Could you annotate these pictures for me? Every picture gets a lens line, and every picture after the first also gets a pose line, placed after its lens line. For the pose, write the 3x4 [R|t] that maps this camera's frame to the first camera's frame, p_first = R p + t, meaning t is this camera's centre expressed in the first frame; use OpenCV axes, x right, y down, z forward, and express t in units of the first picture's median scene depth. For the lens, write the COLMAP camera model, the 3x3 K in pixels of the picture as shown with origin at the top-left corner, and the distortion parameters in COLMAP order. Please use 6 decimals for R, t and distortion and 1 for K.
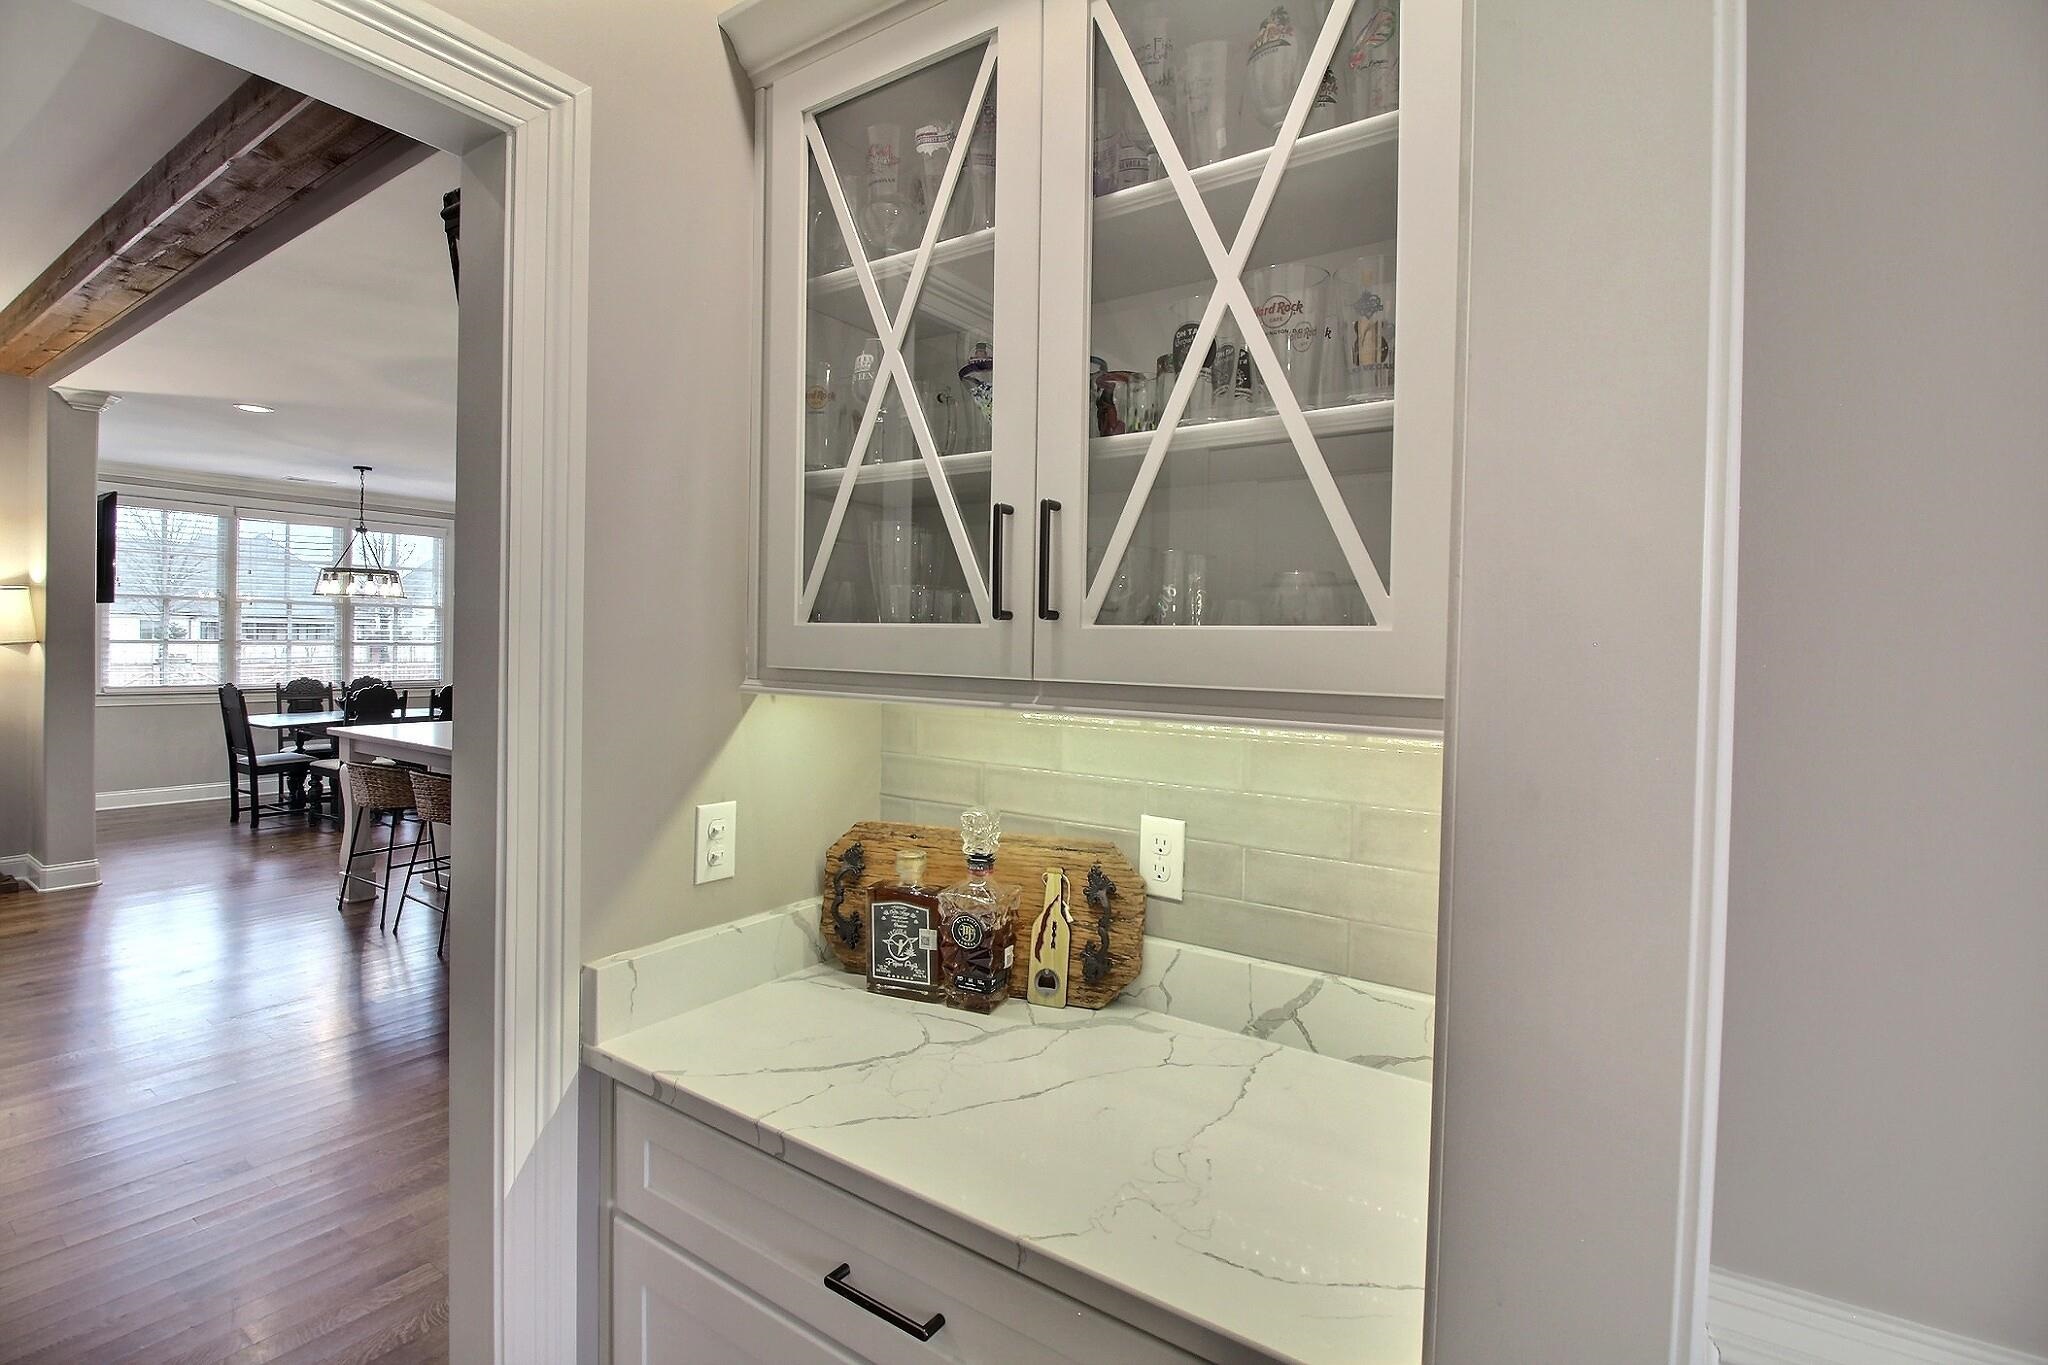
lens RADIAL K [[962.4, 0, 1023.7], [0, 962.4, 653.1], [0, 0, 1]] dist [-0.001458, -0.000575]
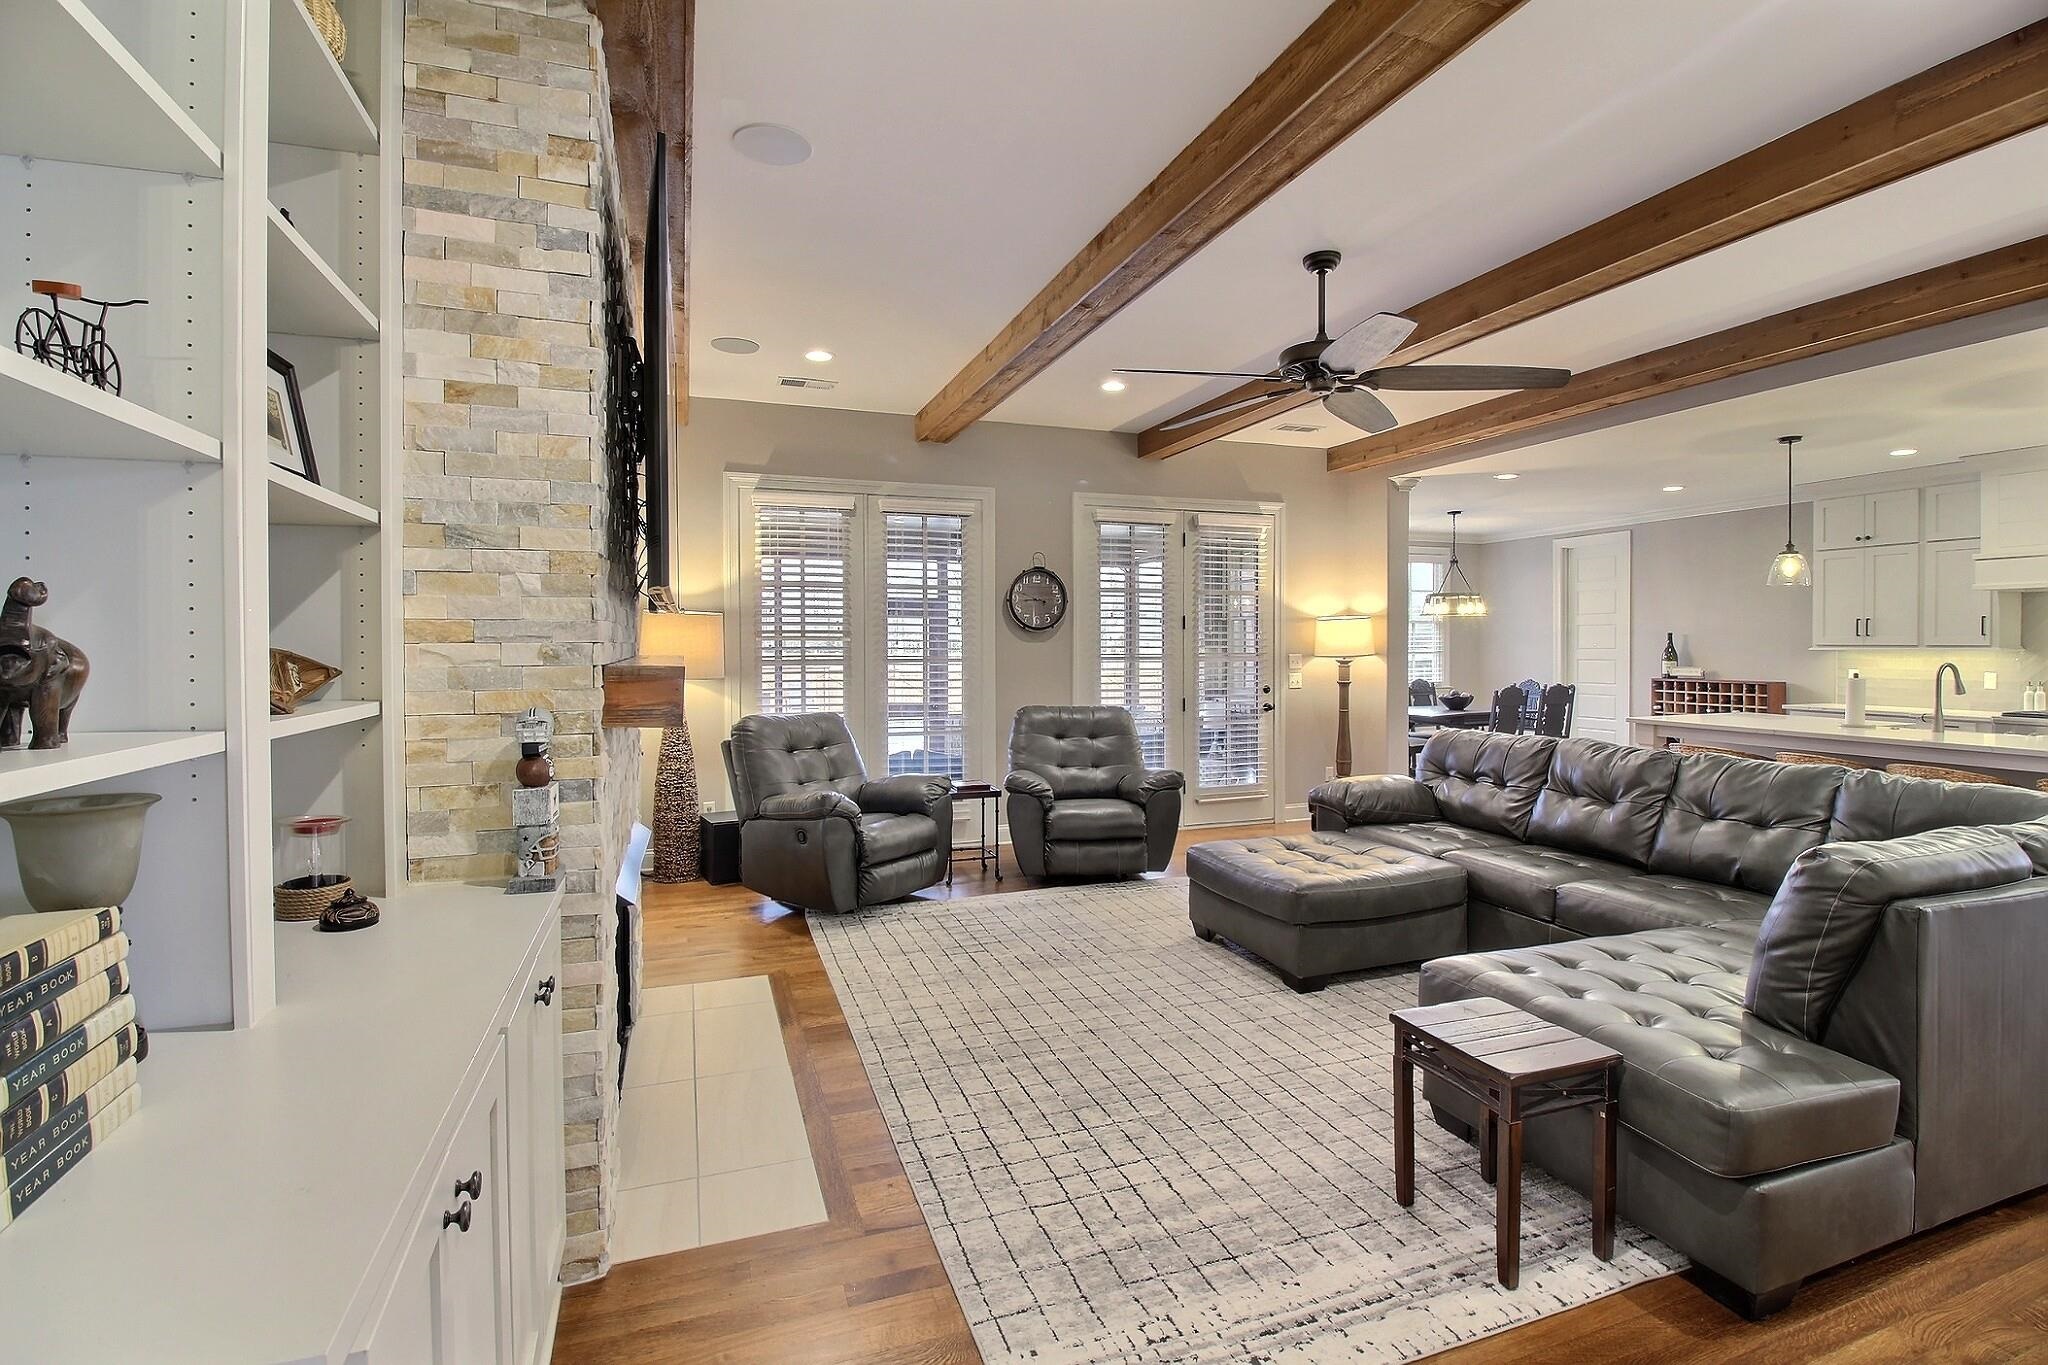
lens RADIAL K [[962.4, 0, 1023.7], [0, 962.4, 653.1], [0, 0, 1]] dist [-0.001458, -0.000575]
pose [[0.812452, -0.015364, -0.582825, -0.392476], [0.012600, 0.999882, -0.008794, -0.005485], [0.582892, -0.000199, 0.812550, -0.325958]]
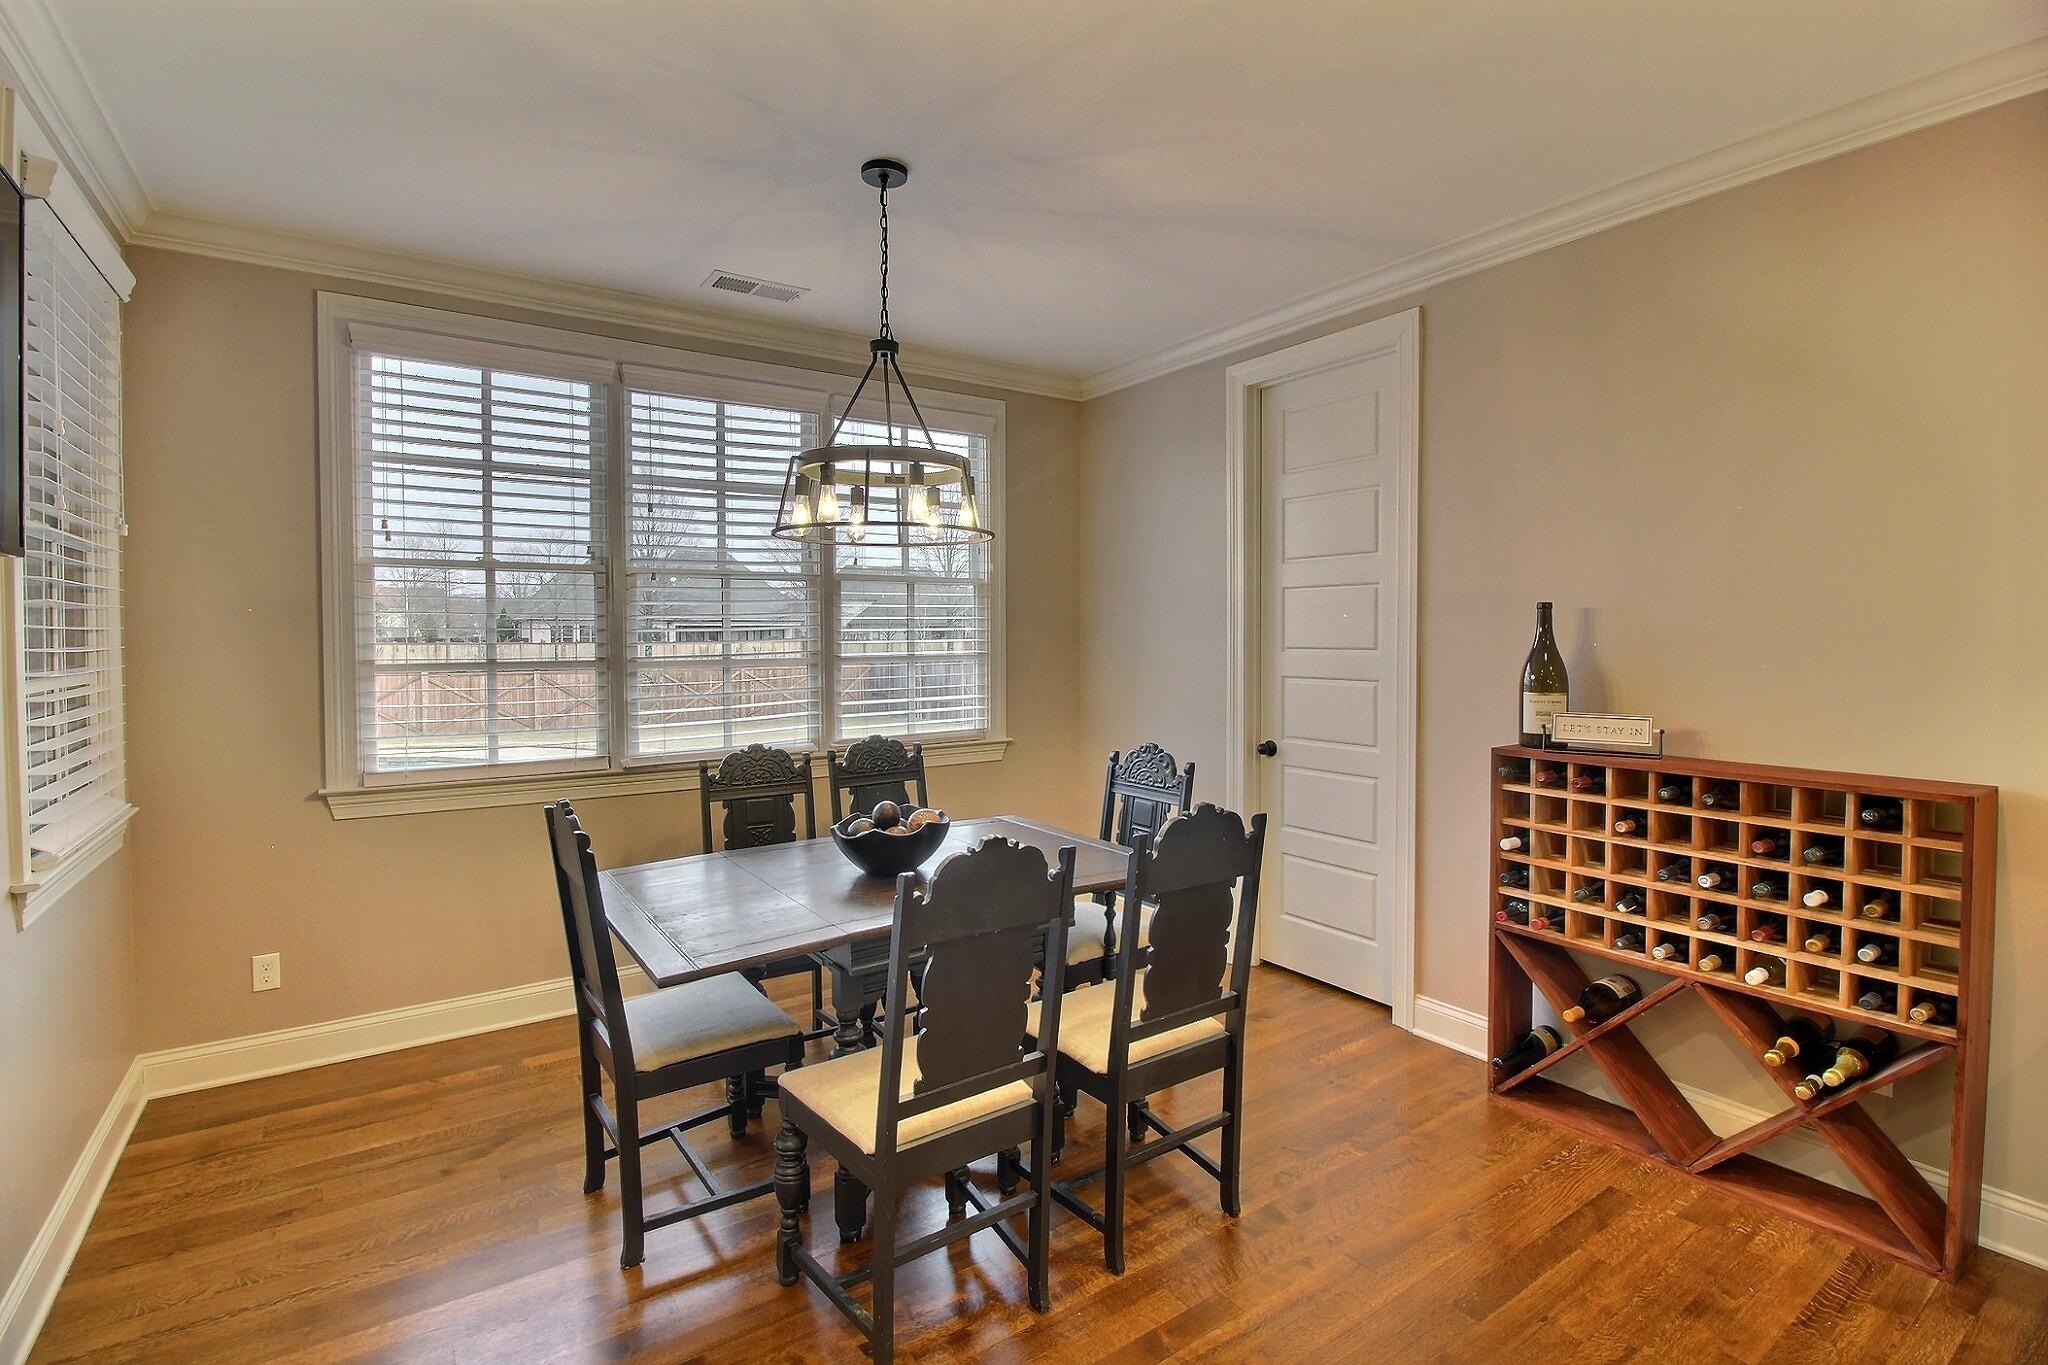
lens RADIAL K [[962.4, 0, 1023.7], [0, 962.4, 653.1], [0, 0, 1]] dist [-0.001458, -0.000575]
pose [[0.933374, -0.010398, -0.358753, -0.487866], [0.013031, 0.999903, 0.004922, -0.015275], [0.358667, -0.009269, 0.933419, 0.650183]]
